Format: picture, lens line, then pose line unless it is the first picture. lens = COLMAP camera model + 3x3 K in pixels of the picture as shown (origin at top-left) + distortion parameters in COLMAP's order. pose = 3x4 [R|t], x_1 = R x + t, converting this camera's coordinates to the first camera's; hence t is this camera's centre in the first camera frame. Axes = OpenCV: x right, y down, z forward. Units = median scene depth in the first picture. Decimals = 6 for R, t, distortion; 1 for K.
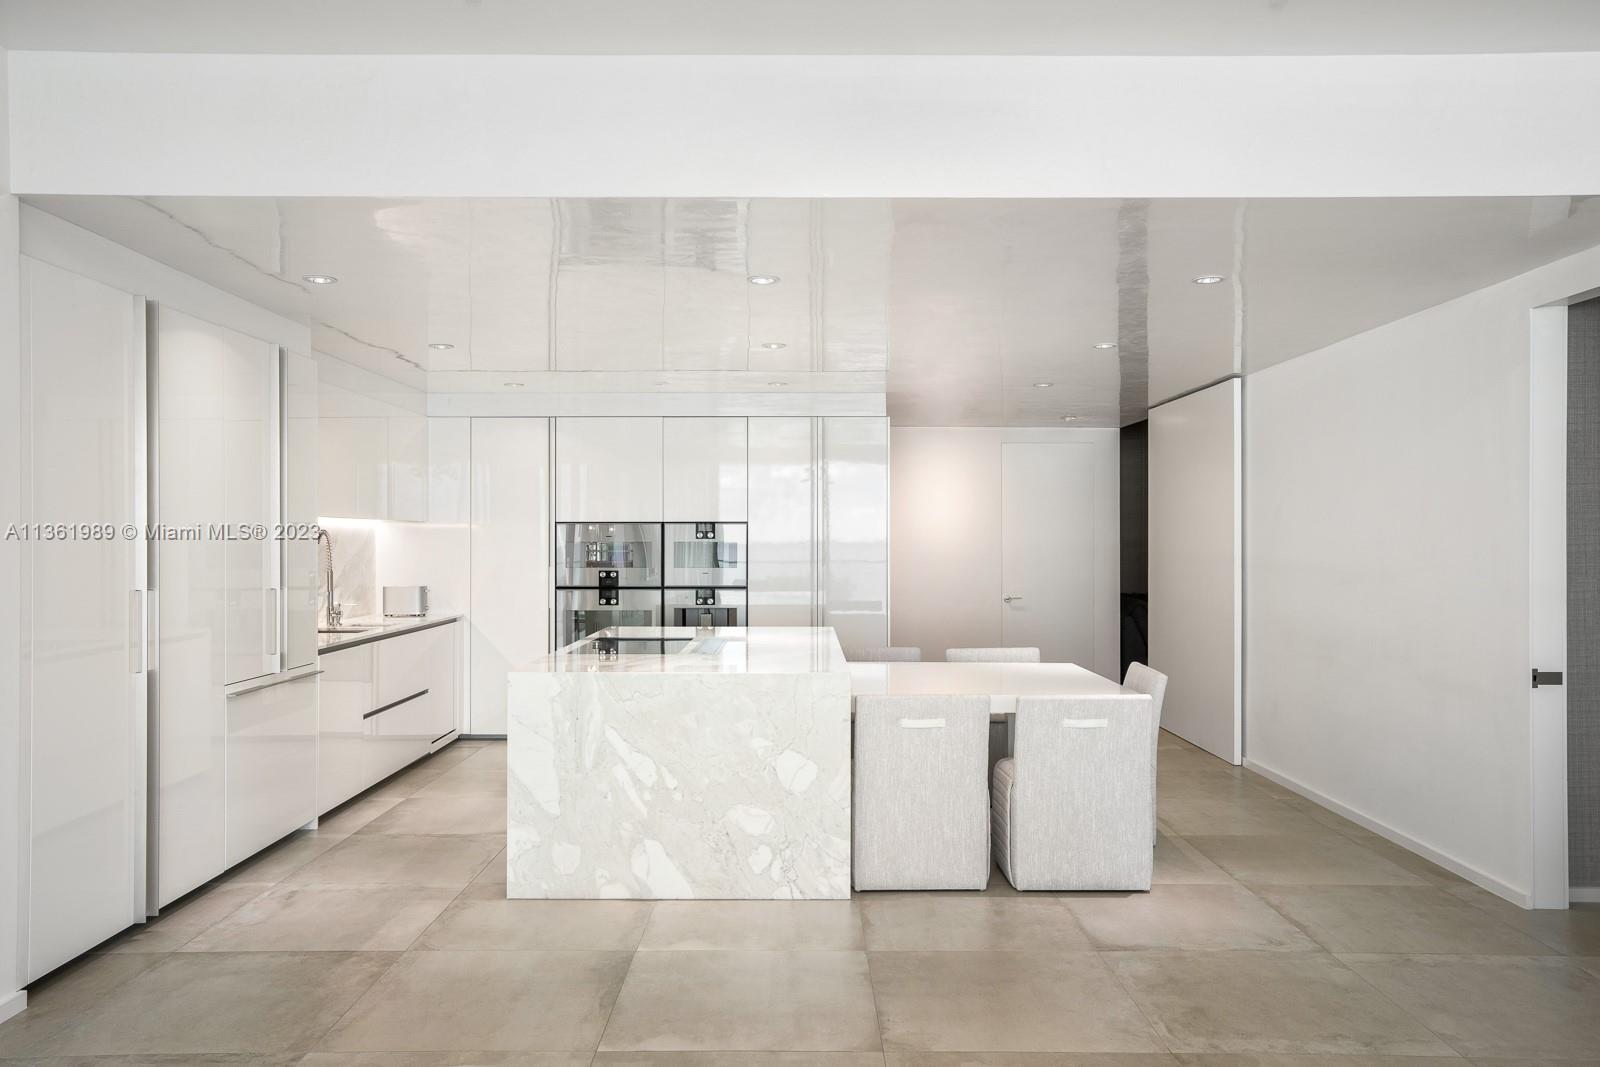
lens RADIAL K [[1182.7, 0, 799.2], [0, 1182.7, 540.3], [0, 0, 1]] dist [0.000353, 0.003276]
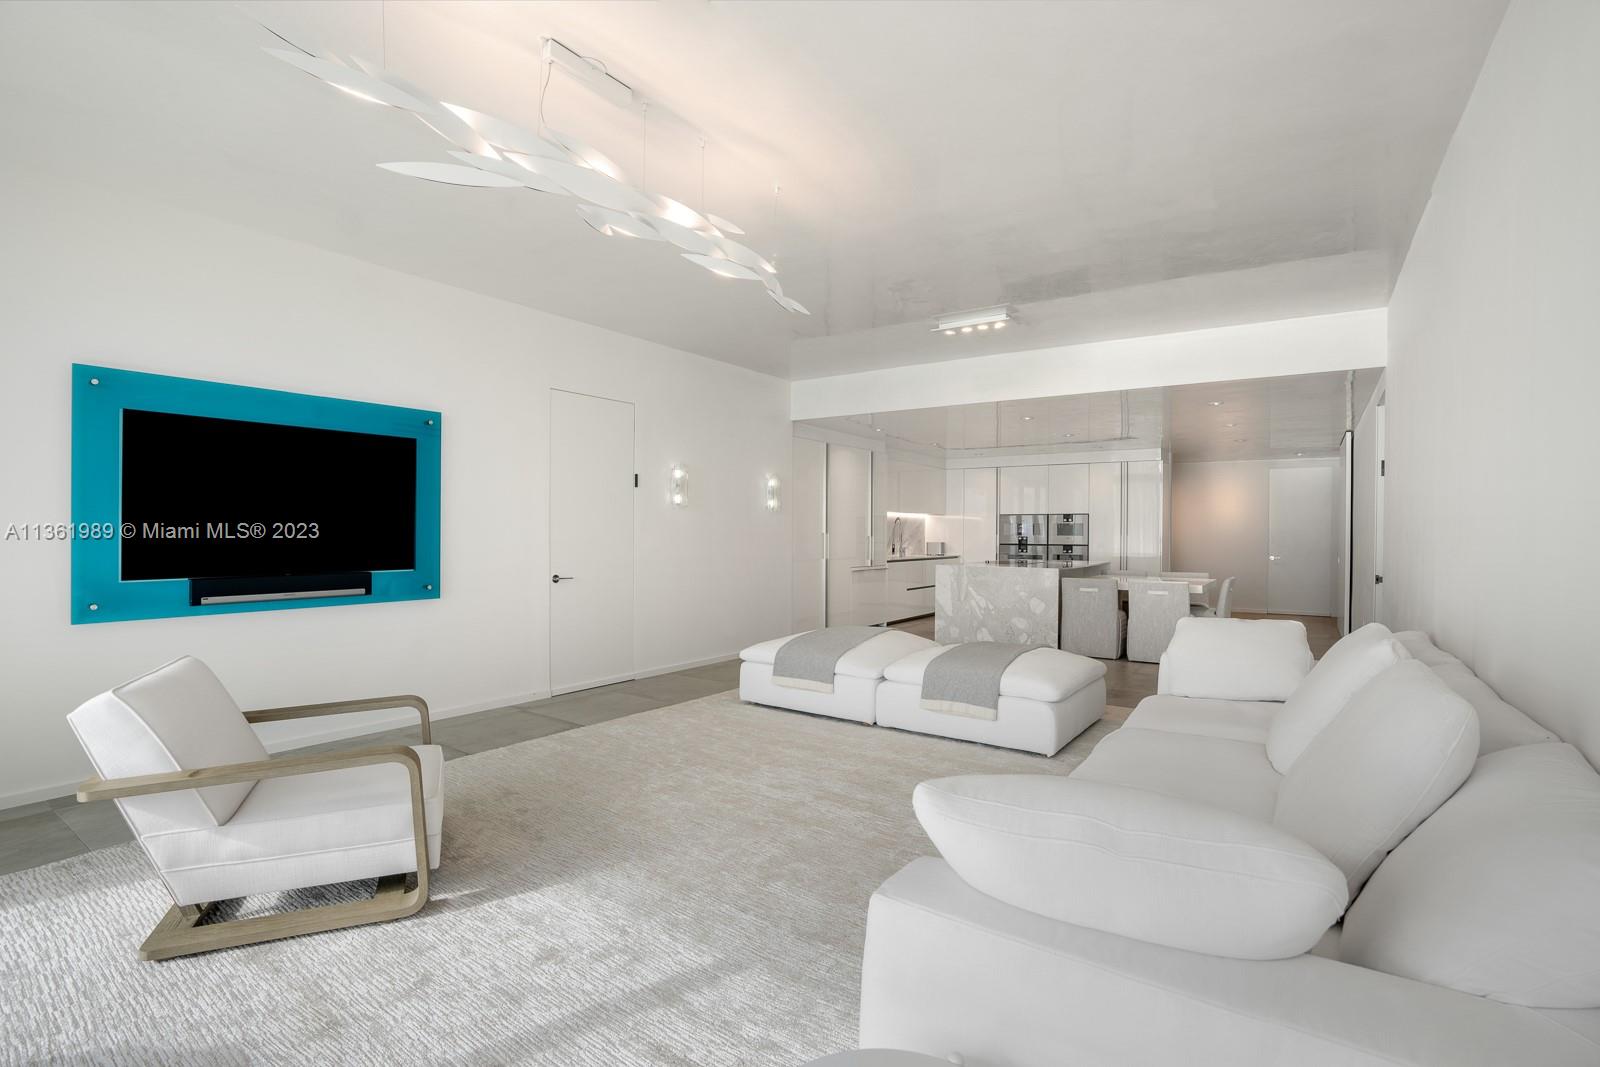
lens RADIAL K [[751.0, 0, 799.5], [0, 751.0, 532.0], [0, 0, 1]] dist [-0.001736, 0.001360]
pose [[0.821291, 0.006924, -0.570468, 0.454440], [-0.008640, 0.999963, -0.000303, 0.033175], [0.570444, 0.005178, 0.821320, -0.588876]]
